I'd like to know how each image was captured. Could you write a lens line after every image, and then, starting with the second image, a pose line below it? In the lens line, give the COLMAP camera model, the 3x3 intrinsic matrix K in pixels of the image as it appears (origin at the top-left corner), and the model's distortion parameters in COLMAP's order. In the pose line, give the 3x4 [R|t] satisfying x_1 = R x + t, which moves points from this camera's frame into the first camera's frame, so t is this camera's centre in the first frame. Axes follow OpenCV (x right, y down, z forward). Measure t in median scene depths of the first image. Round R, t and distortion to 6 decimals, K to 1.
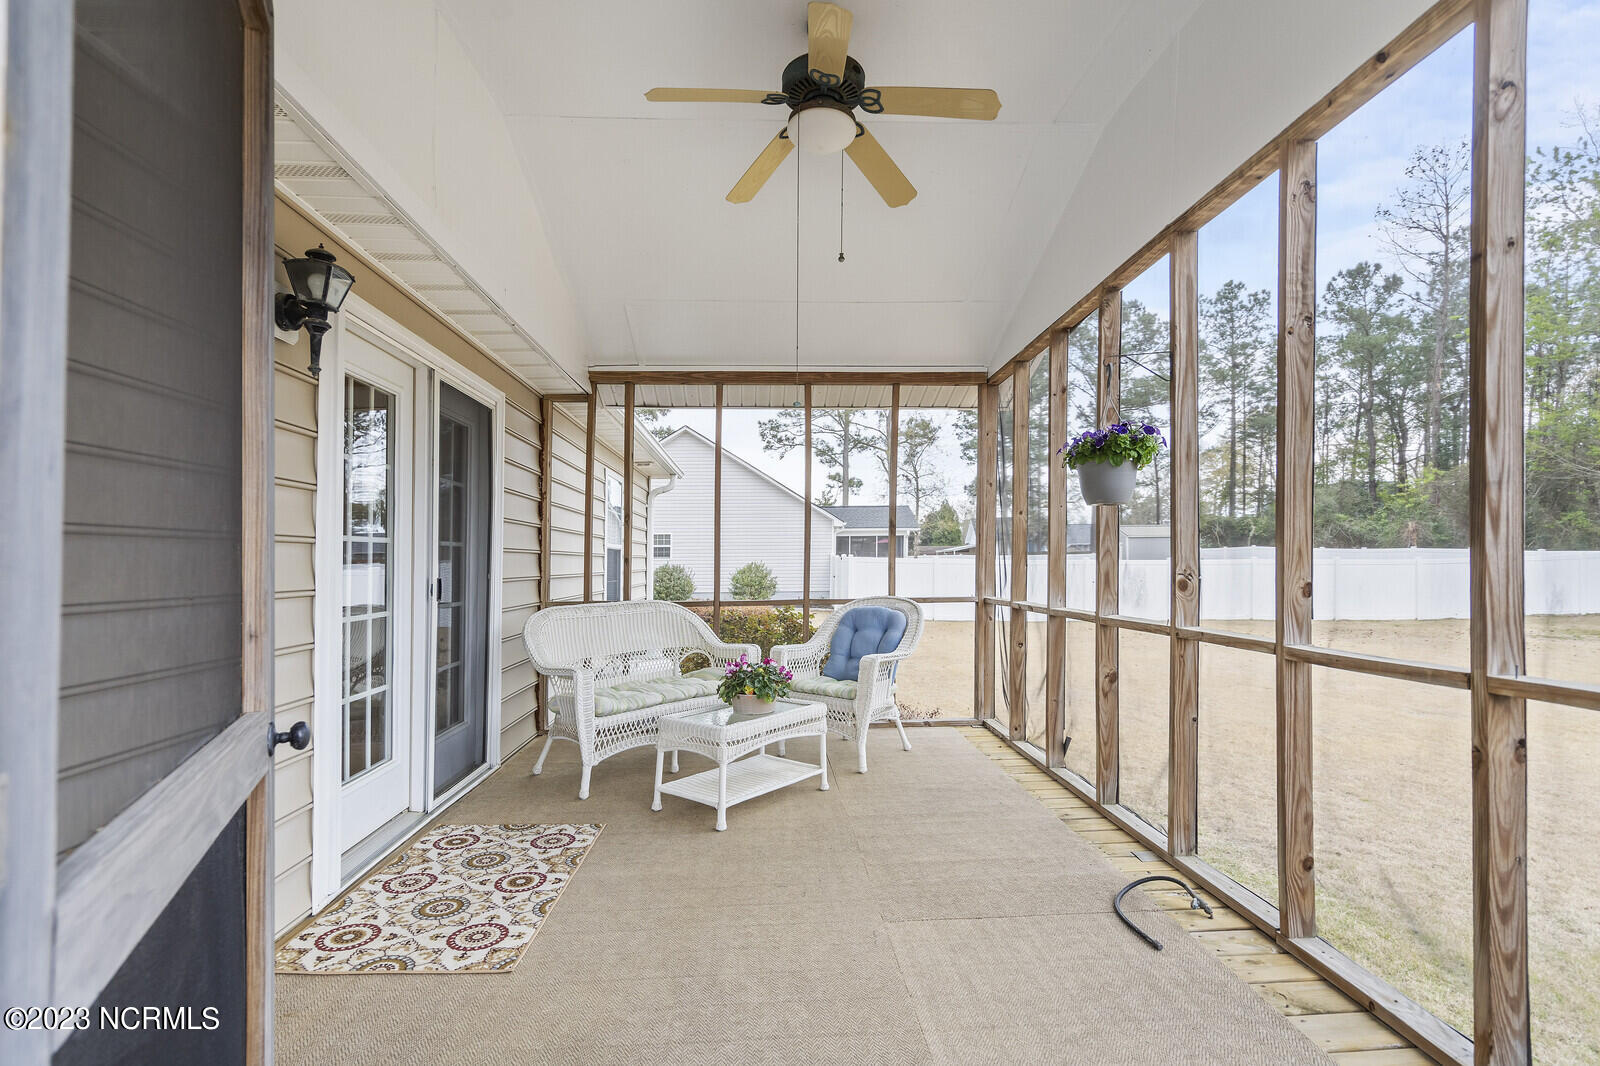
lens RADIAL K [[743.6, 0, 801.1], [0, 743.6, 544.7], [0, 0, 1]] dist [-0.000047, 0.001407]
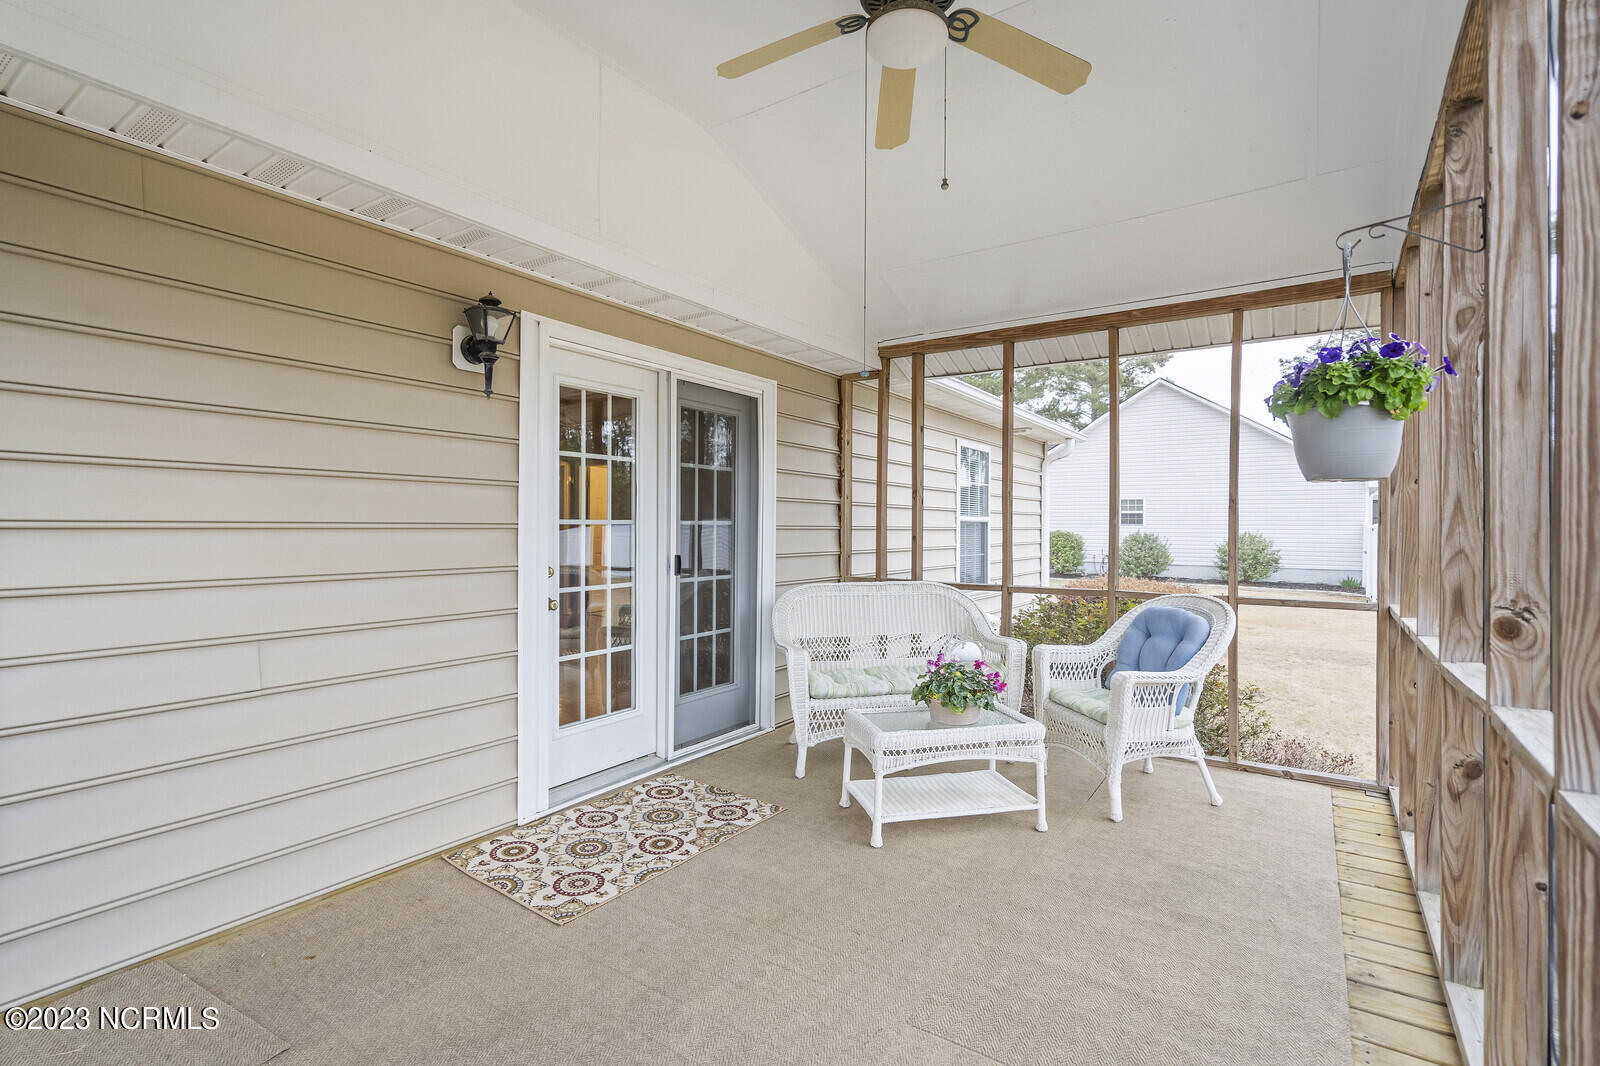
lens RADIAL K [[744.6, 0, 802.6], [0, 744.6, 508.8], [0, 0, 1]] dist [-0.013510, 0.013876]
pose [[0.794385, -0.000308, -0.607415, 0.378167], [0.001101, 0.999999, 0.000934, -0.028454], [0.607414, -0.001411, 0.794384, 0.233061]]
